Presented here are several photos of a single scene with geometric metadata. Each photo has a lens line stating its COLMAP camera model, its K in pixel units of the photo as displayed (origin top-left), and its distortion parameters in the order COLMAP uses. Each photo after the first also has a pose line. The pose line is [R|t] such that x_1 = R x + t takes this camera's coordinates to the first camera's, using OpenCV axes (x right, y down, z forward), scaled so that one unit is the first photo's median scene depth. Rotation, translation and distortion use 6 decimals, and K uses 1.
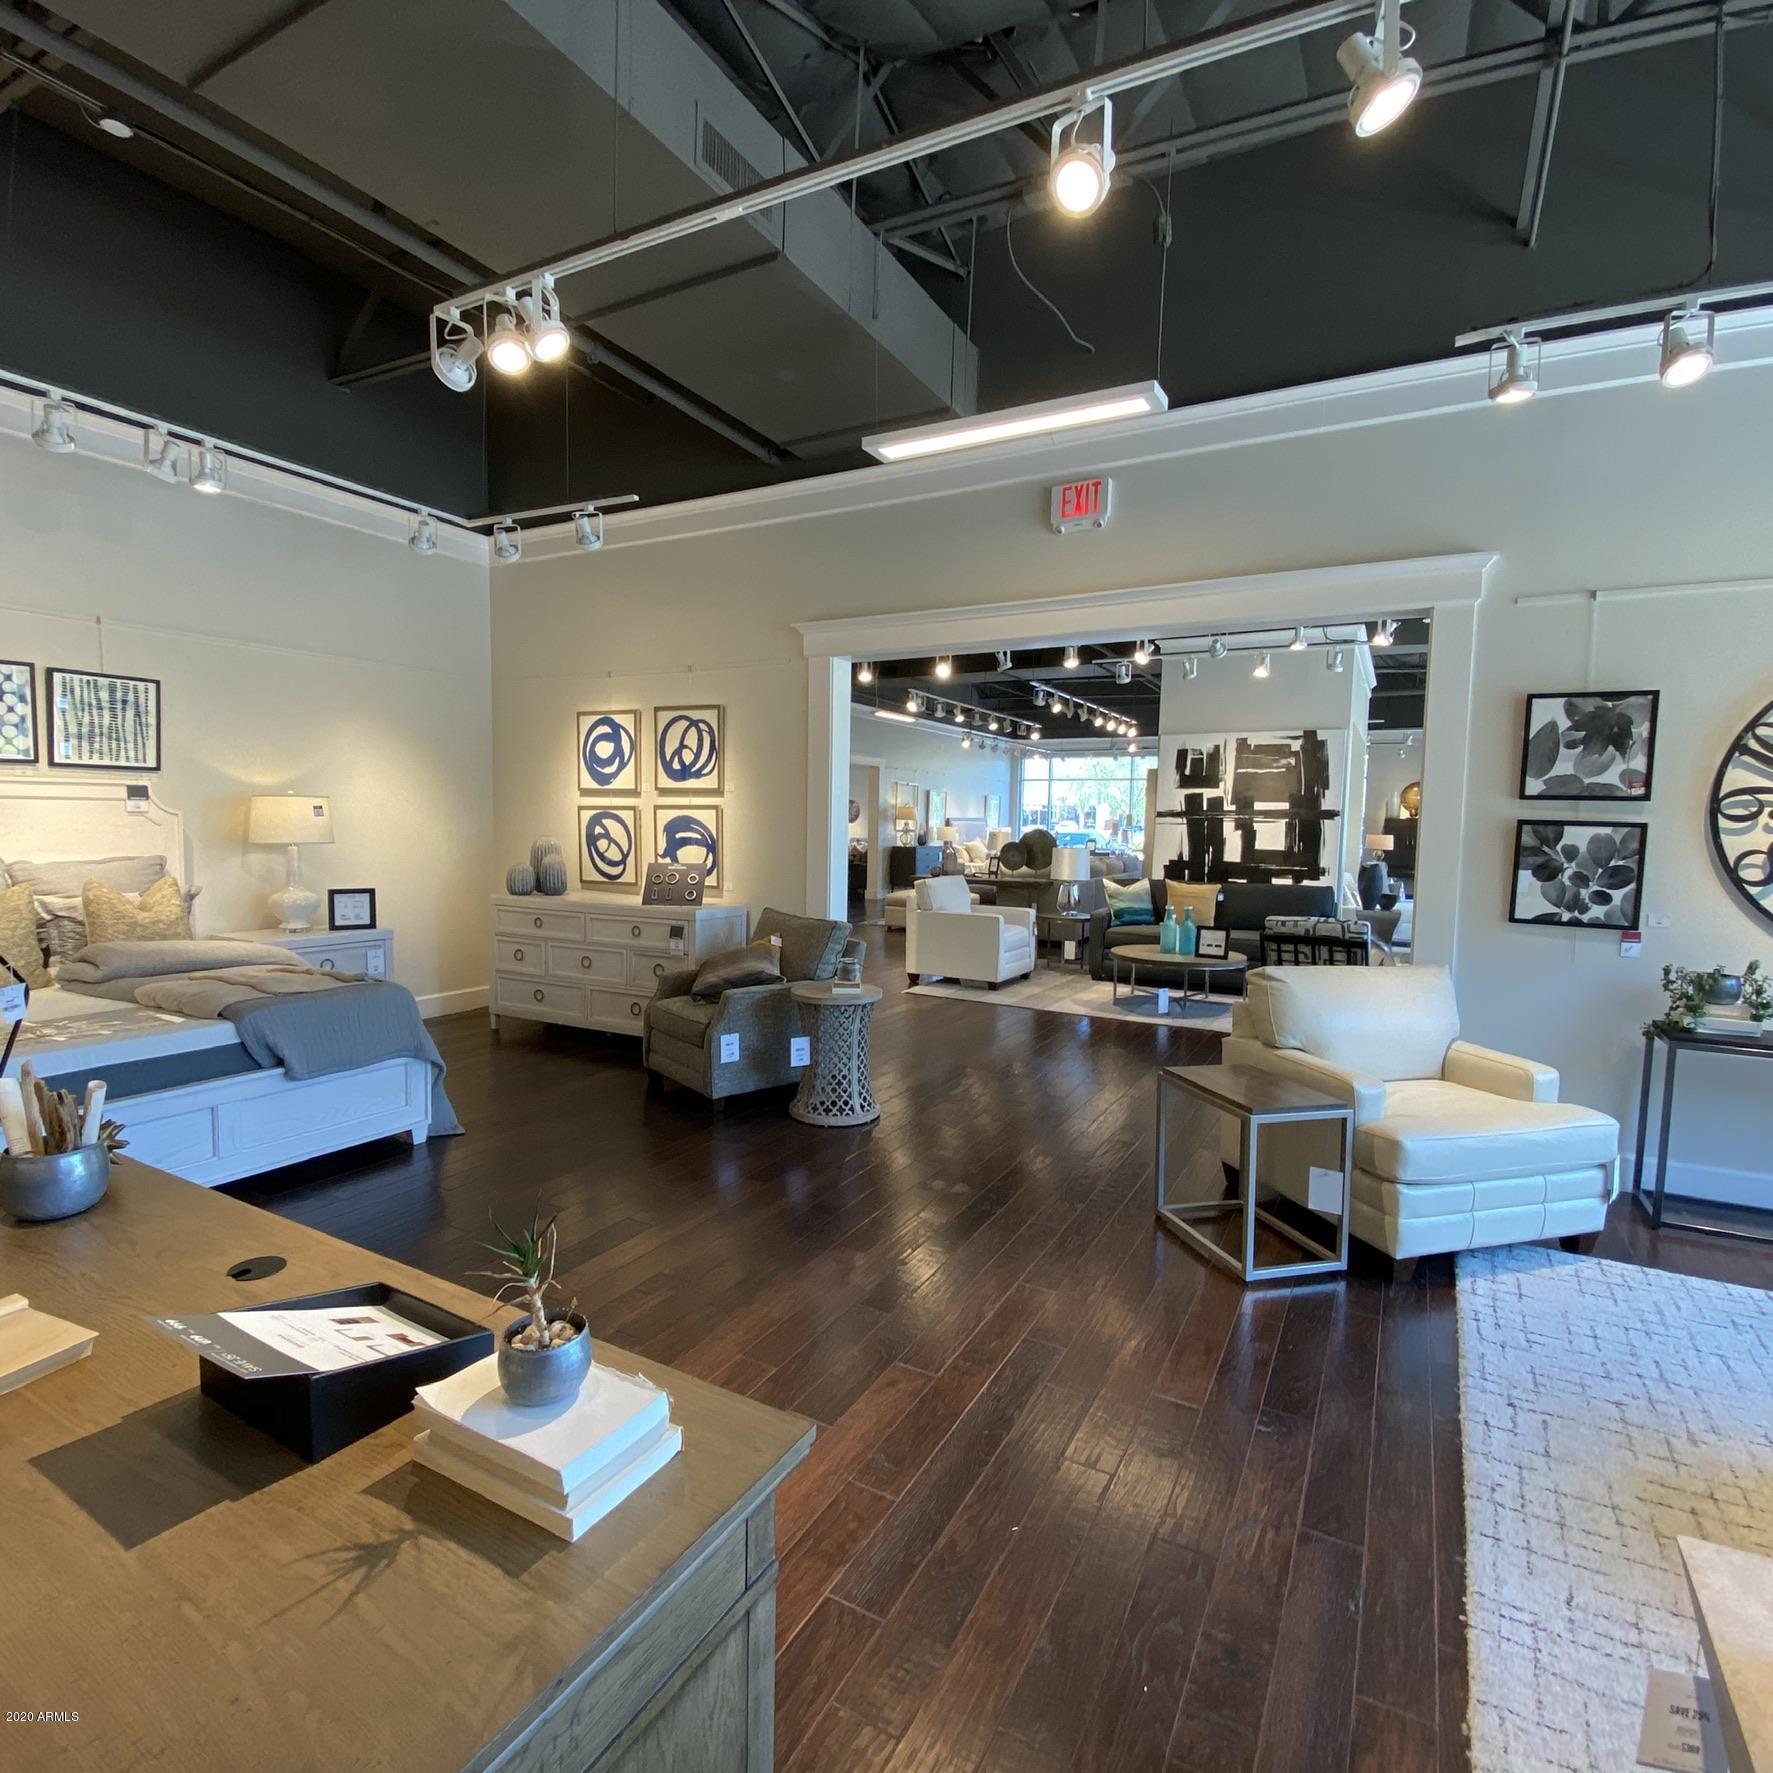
lens RADIAL K [[938.0, 0, 872.4], [0, 938.0, 882.4], [0, 0, 1]] dist [0.035450, -0.037690]
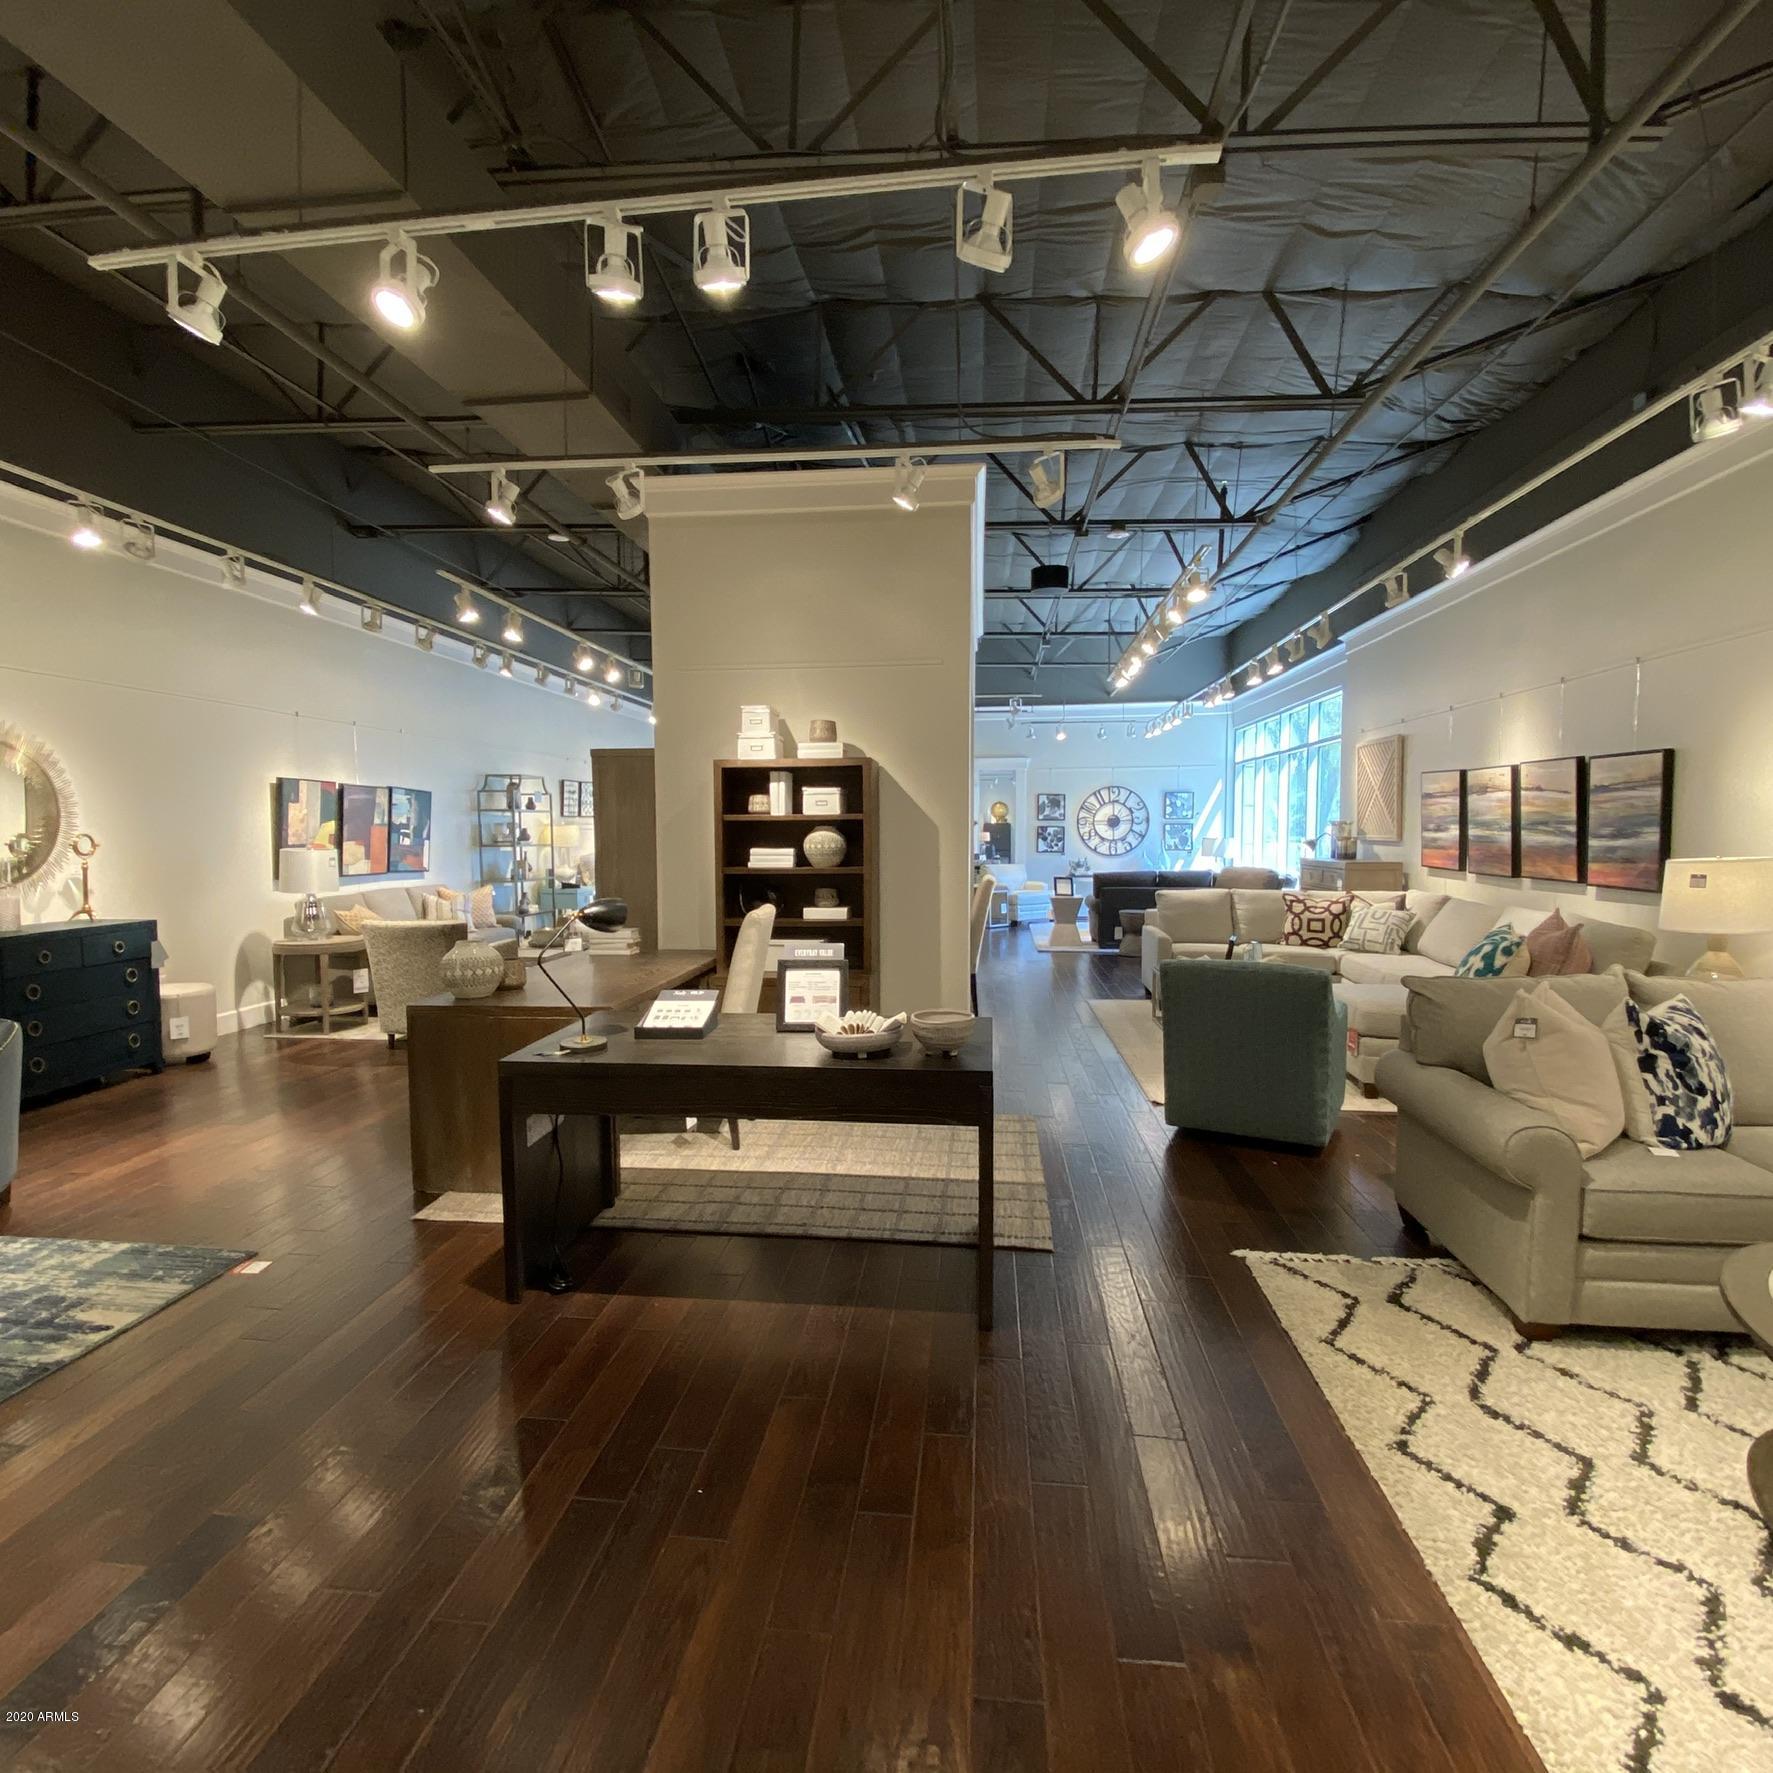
lens RADIAL K [[938.0, 0, 872.4], [0, 938.0, 882.4], [0, 0, 1]] dist [0.035450, -0.037690]
pose [[0.921284, -0.046855, 0.386057, -1.484054], [0.050337, 0.998732, 0.001091, 0.130624], [-0.385619, 0.018427, 0.922474, -2.357026]]
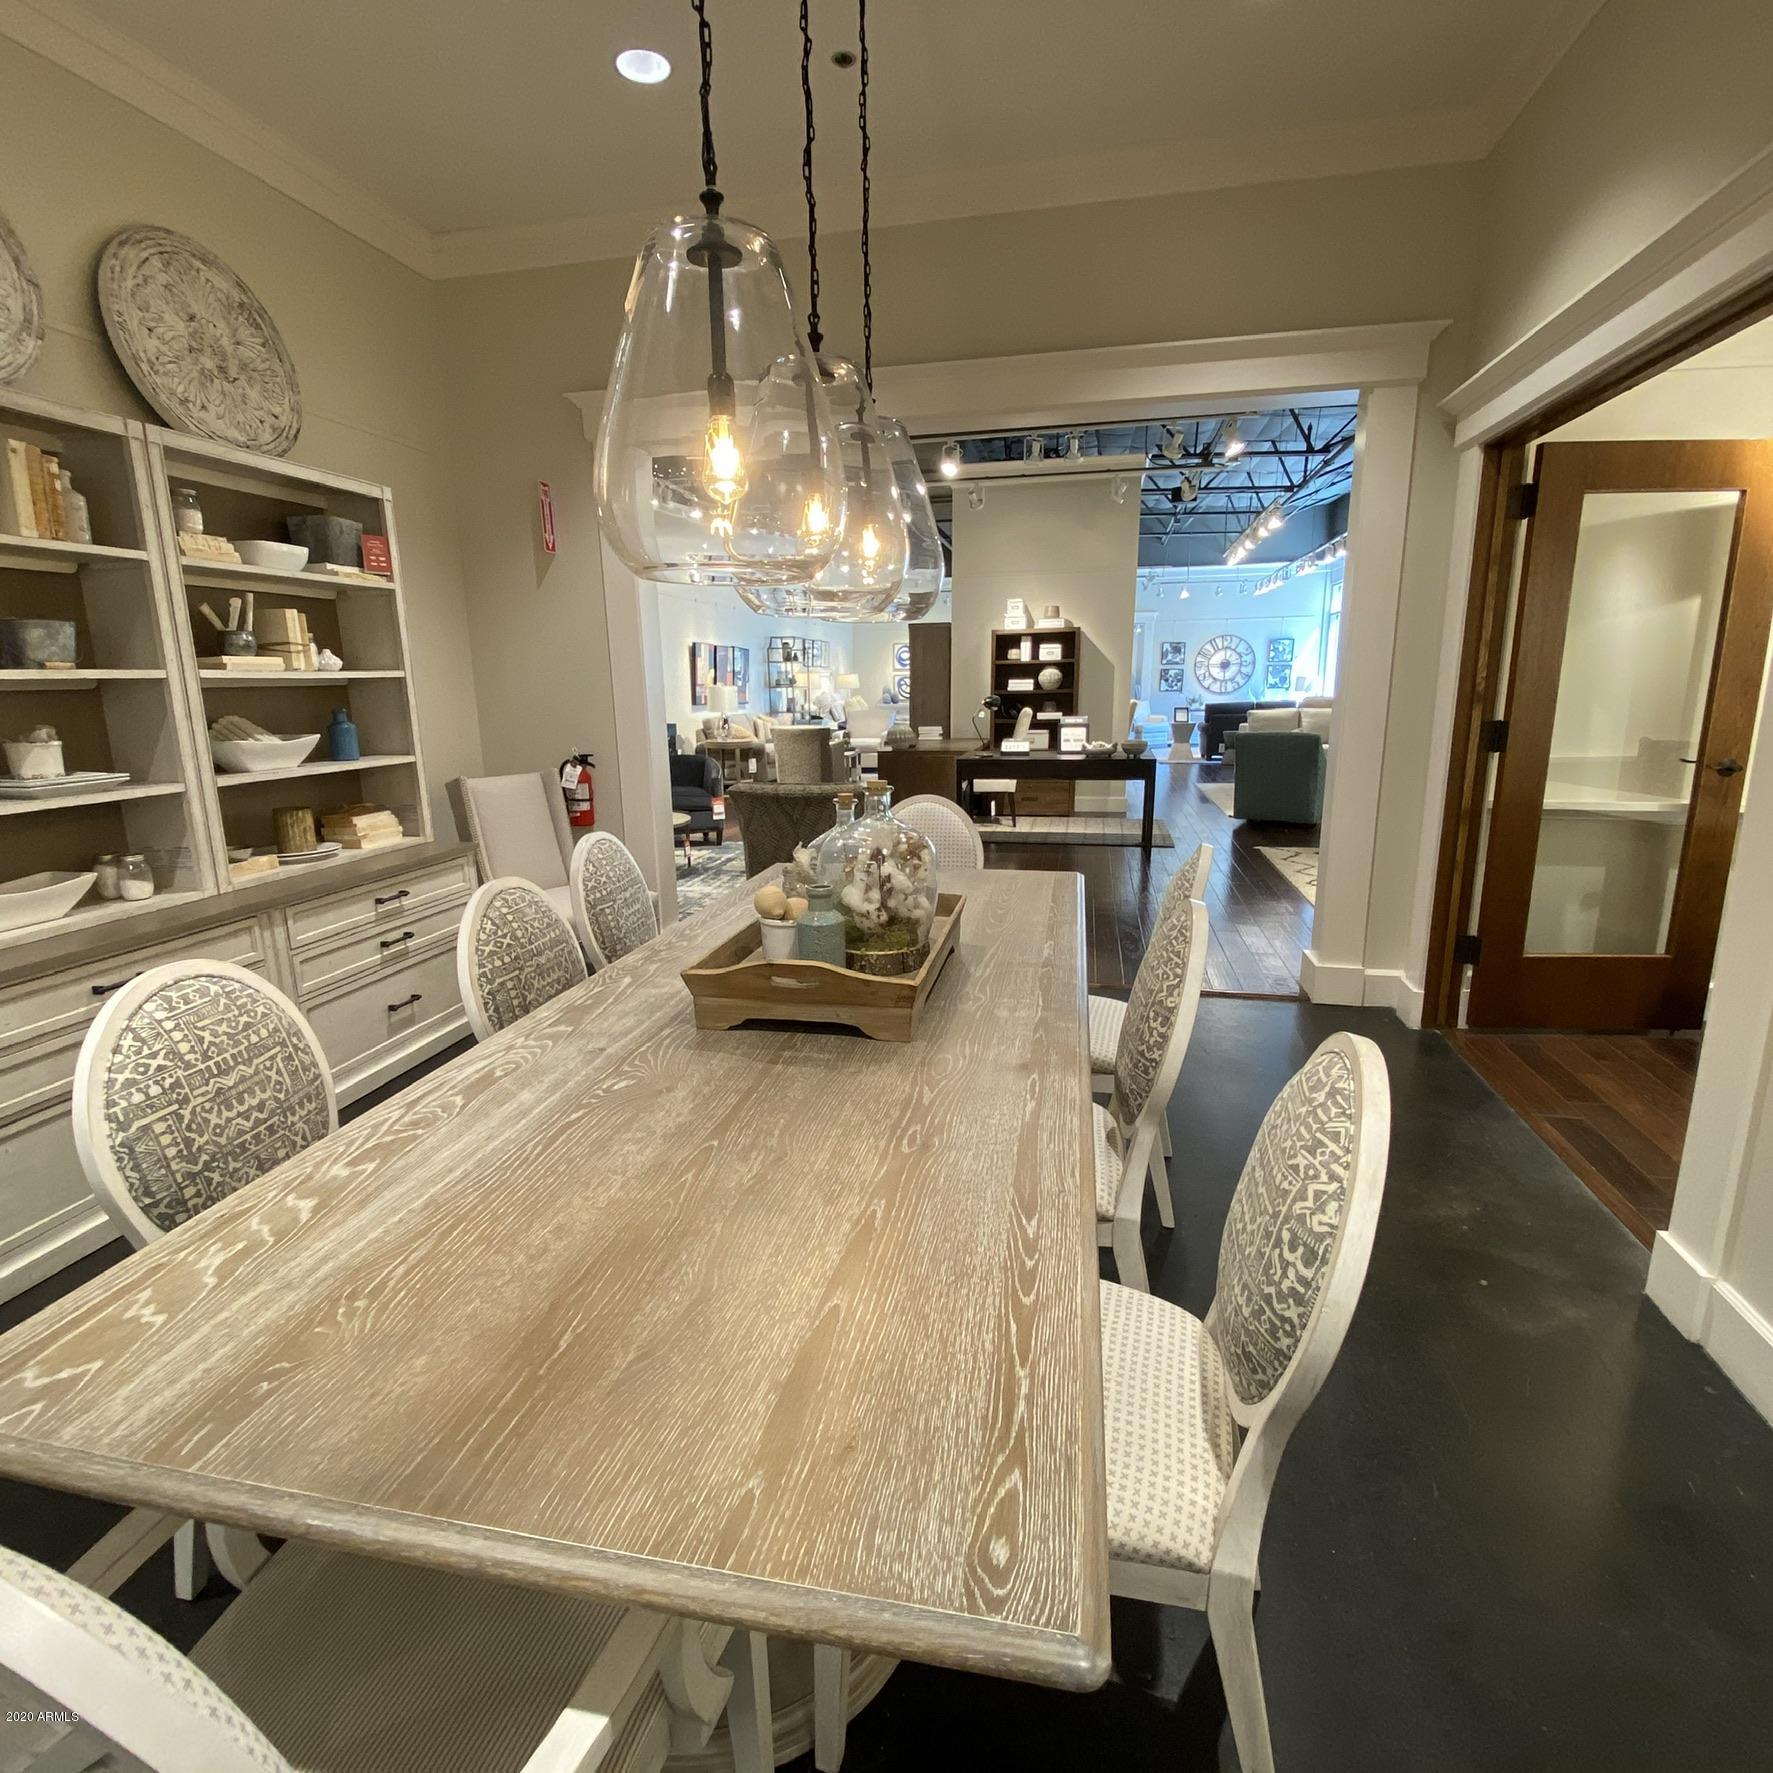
lens RADIAL K [[938.0, 0, 872.4], [0, 938.0, 882.4], [0, 0, 1]] dist [0.035450, -0.037690]
pose [[0.957051, -0.094750, 0.274000, -2.192802], [0.054858, 0.987199, 0.149763, 0.211211], [-0.284683, -0.128300, 0.949997, -3.355661]]
